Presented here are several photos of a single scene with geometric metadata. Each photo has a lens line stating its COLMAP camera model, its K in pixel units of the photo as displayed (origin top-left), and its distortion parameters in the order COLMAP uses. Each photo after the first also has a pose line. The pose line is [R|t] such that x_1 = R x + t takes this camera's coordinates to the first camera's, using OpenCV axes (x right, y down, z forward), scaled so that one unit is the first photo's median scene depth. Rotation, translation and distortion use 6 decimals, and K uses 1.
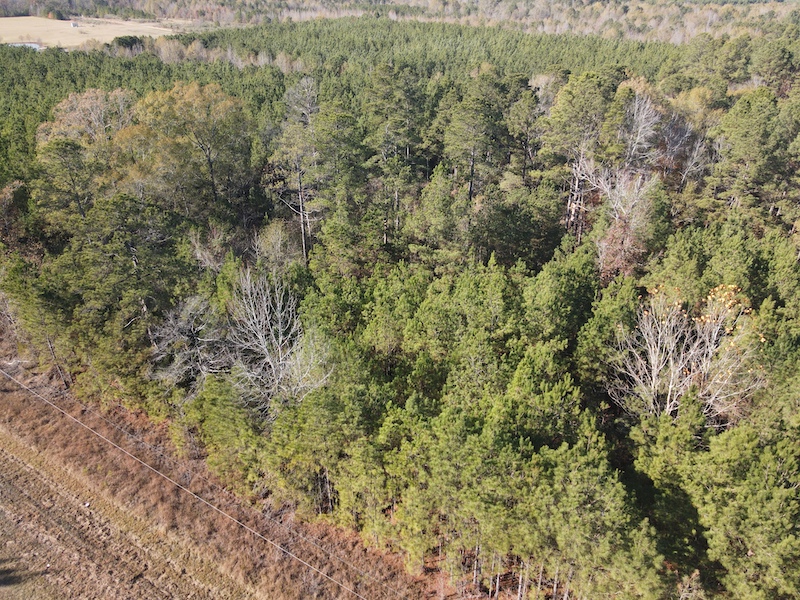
lens RADIAL K [[588.1, 0, 396.4], [0, 588.1, 295.7], [0, 0, 1]] dist [0.028597, -0.012172]
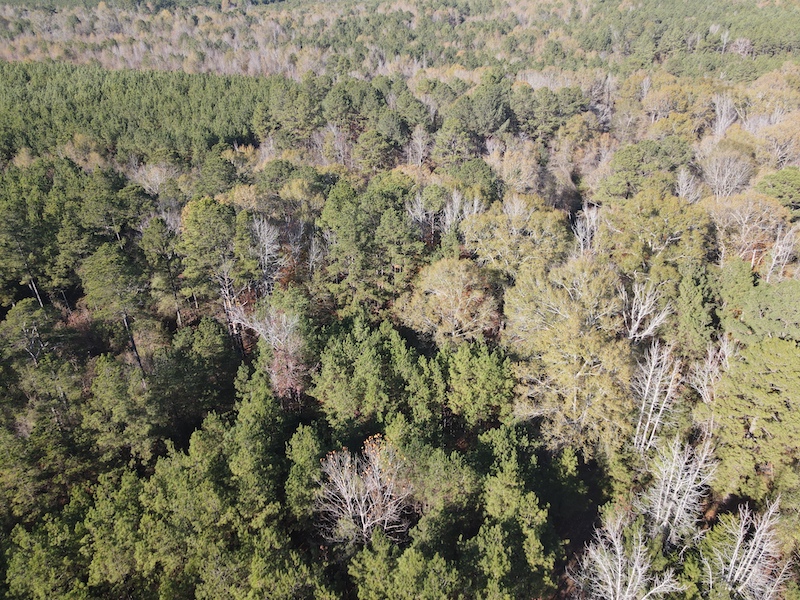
lens RADIAL K [[588.1, 0, 398.3], [0, 588.1, 298.7], [0, 0, 1]] dist [0.028597, -0.012172]
pose [[0.803328, -0.301572, 0.513535, -0.011106], [0.290064, 0.951244, 0.104867, -0.269226], [-0.520122, 0.064716, 0.851637, -0.144199]]
